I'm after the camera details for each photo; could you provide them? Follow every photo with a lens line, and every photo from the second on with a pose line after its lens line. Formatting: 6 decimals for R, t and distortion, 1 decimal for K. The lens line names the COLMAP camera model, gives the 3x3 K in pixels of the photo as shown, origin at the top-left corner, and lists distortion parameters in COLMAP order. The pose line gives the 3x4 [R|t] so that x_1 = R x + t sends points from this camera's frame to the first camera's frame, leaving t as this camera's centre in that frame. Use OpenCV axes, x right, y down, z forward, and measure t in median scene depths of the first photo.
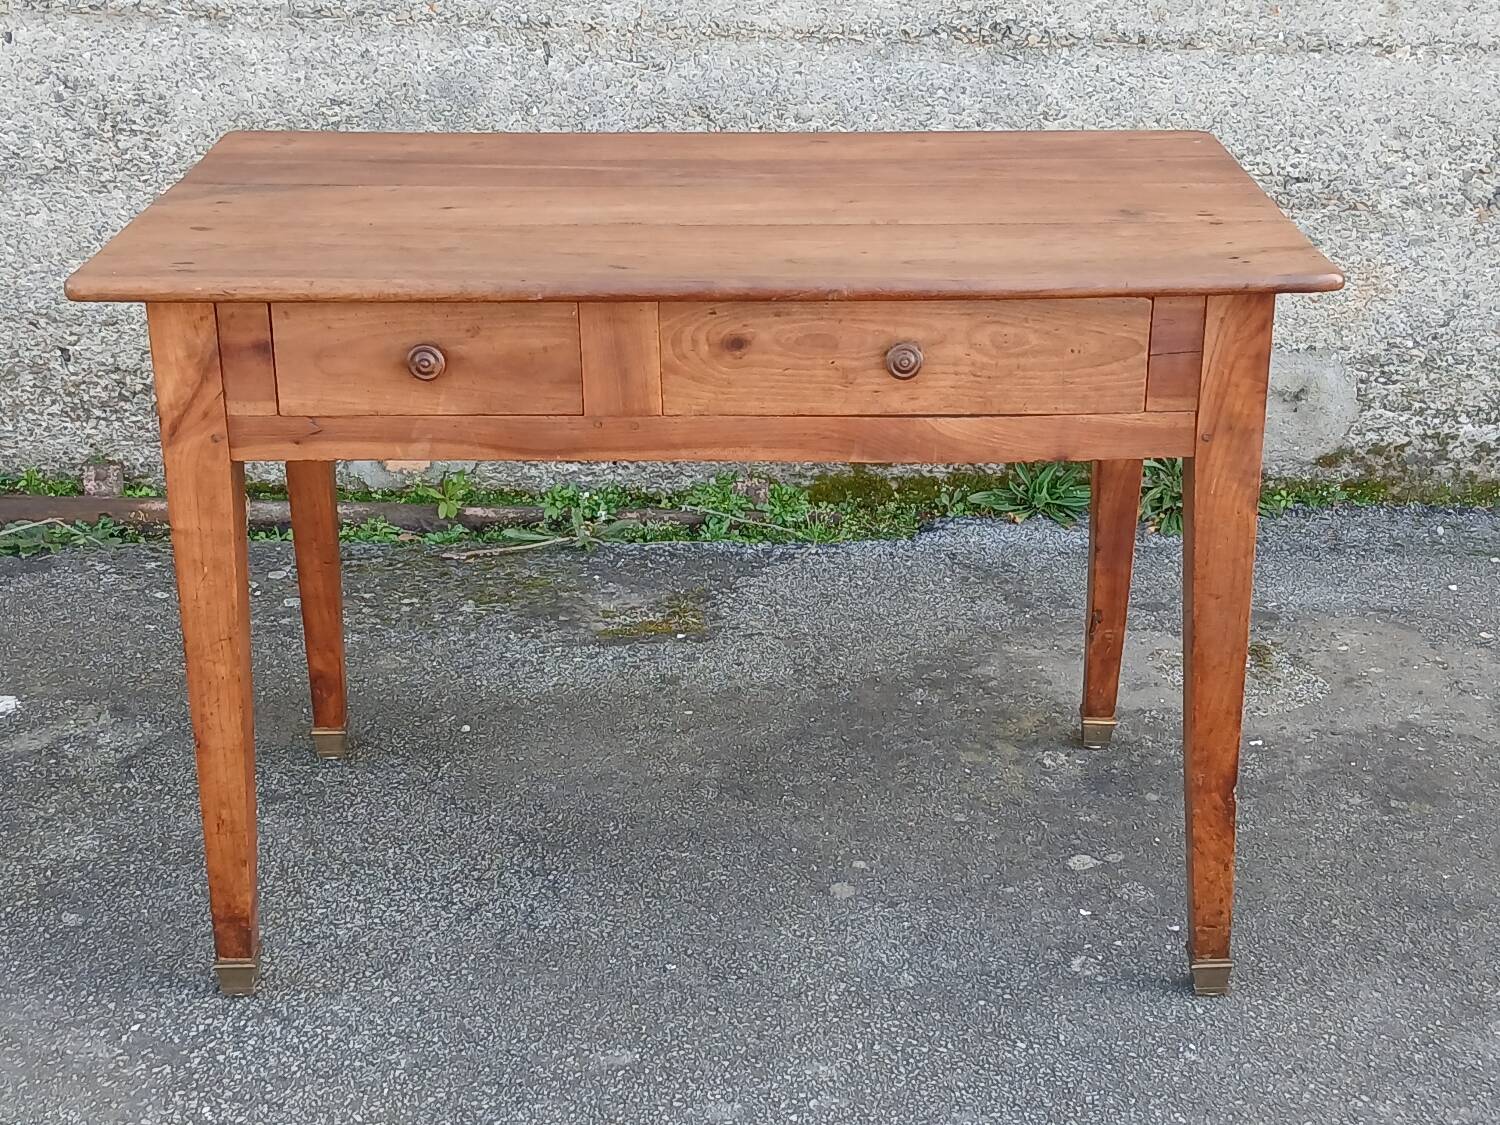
lens RADIAL K [[2328.2, 0, 745.3], [0, 2328.2, 563.1], [0, 0, 1]] dist [0.091140, 0.000000]
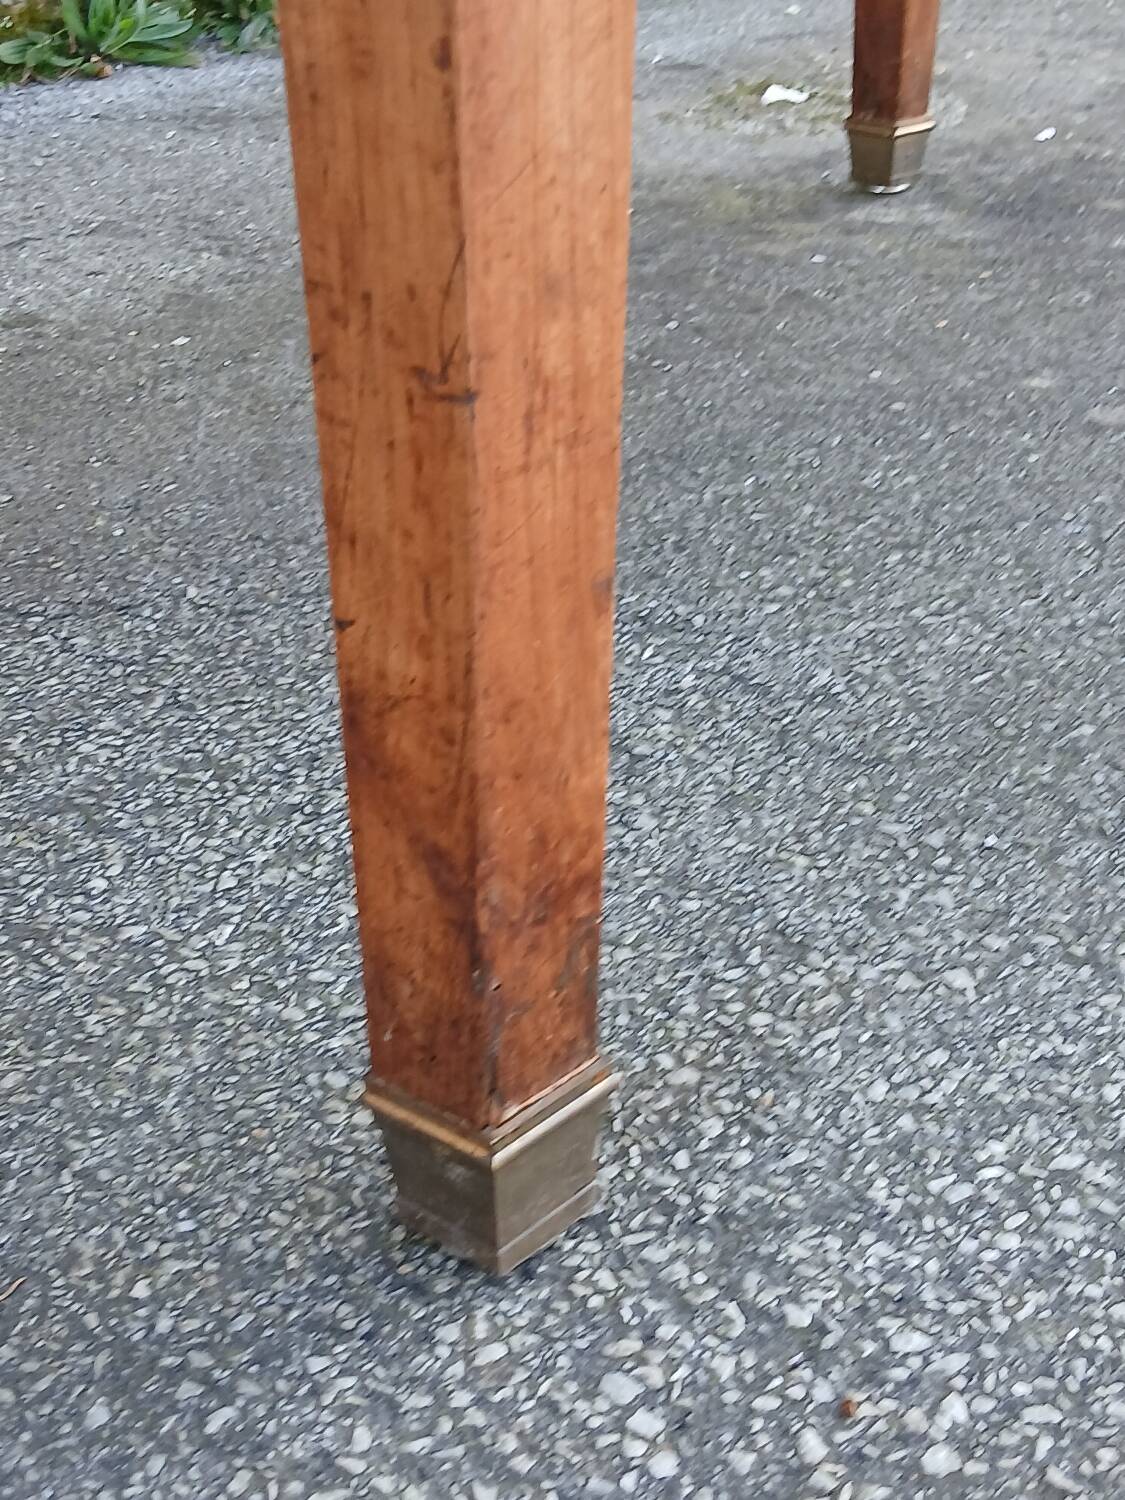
lens RADIAL K [[2328.2, 0, 557.6], [0, 2328.2, 764.4], [0, 0, 1]] dist [0.091140, 0.000000]
pose [[0.659083, -0.337870, 0.671903, -0.245637], [0.305143, 0.936699, 0.171703, 0.072991], [-0.687385, 0.091860, 0.720461, 0.588352]]
